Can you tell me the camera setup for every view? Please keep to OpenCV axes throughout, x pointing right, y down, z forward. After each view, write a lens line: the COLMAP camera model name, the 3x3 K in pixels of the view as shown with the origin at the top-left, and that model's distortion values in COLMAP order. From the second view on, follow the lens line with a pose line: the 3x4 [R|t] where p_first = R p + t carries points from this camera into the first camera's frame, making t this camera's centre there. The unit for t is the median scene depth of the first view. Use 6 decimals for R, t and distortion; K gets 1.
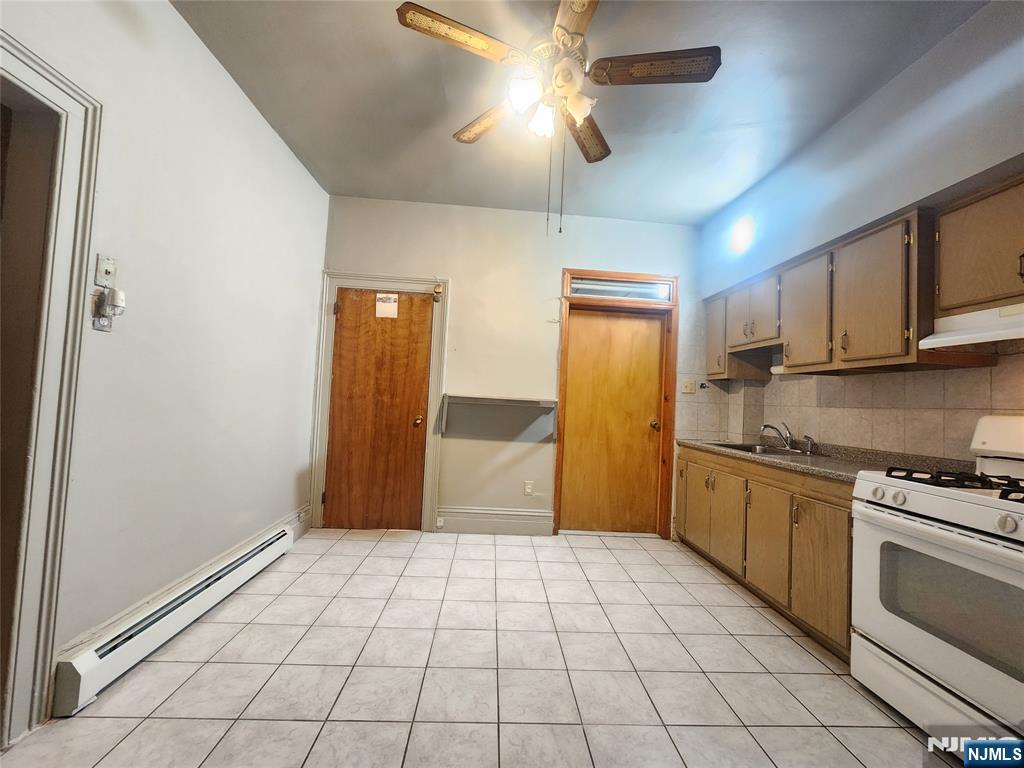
lens RADIAL K [[420.4, 0, 511.5], [0, 420.4, 382.1], [0, 0, 1]] dist [-0.001529, 0.000862]
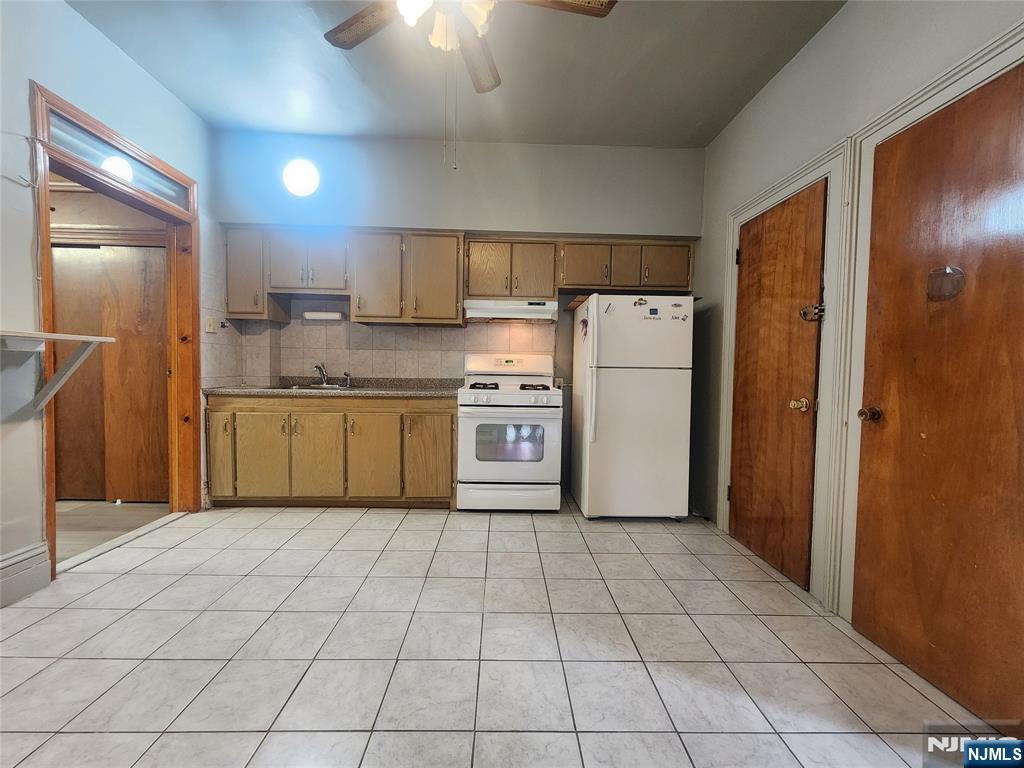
lens RADIAL K [[420.4, 0, 510.1], [0, 420.4, 384.0], [0, 0, 1]] dist [-0.001529, 0.000862]
pose [[0.026822, -0.092255, 0.995374, -0.534568], [-0.060317, 0.993769, 0.093732, 0.017040], [-0.997819, -0.062552, 0.021090, 0.505411]]
